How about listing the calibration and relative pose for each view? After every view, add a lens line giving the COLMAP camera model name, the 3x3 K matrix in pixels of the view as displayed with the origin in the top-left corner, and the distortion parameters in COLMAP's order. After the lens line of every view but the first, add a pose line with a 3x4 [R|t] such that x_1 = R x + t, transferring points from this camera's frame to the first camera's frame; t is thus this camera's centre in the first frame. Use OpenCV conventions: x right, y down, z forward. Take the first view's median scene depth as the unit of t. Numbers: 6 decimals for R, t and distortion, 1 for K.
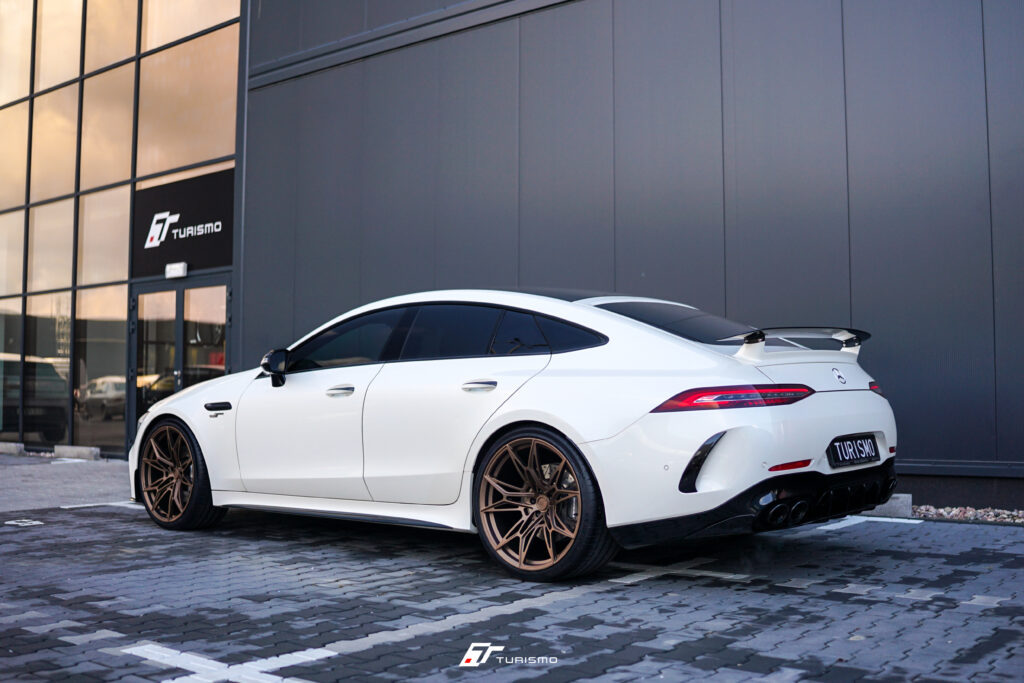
lens RADIAL K [[1131.3, 0, 512.0], [0, 1131.3, 341.5], [0, 0, 1]] dist [-0.155661, 0.035719]
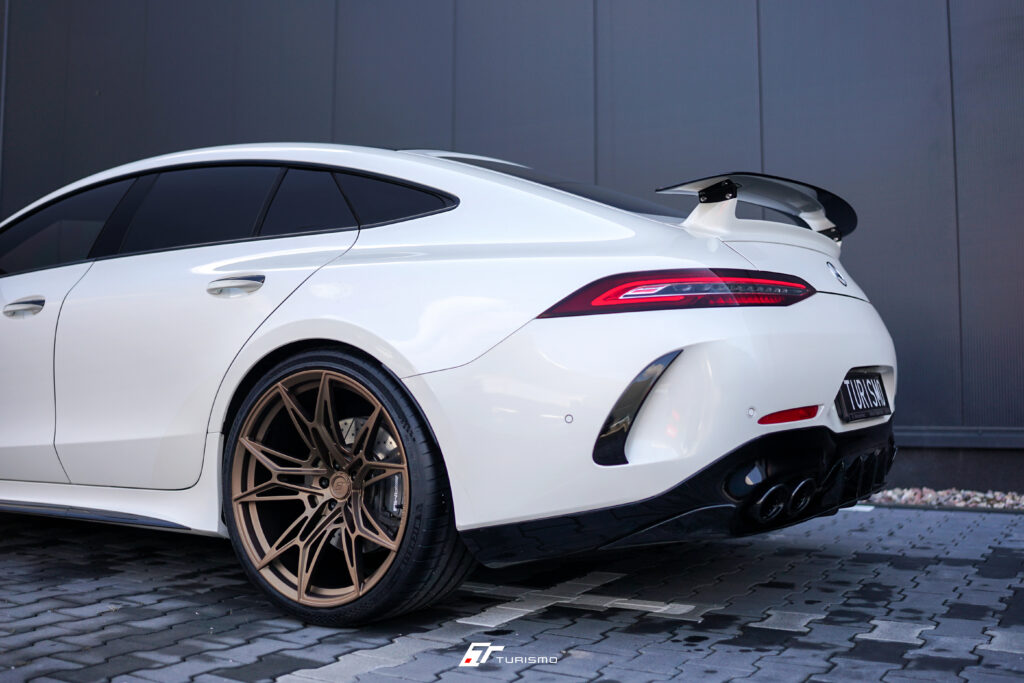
lens RADIAL K [[1062.1, 0, 512.0], [0, 1062.1, 341.5], [0, 0, 1]] dist [-0.134596, 0.013185]
pose [[0.986967, 0.010695, 0.160564, 0.026324], [-0.011712, 0.999917, 0.005386, 0.066954], [-0.160493, -0.007197, 0.987011, 0.464050]]
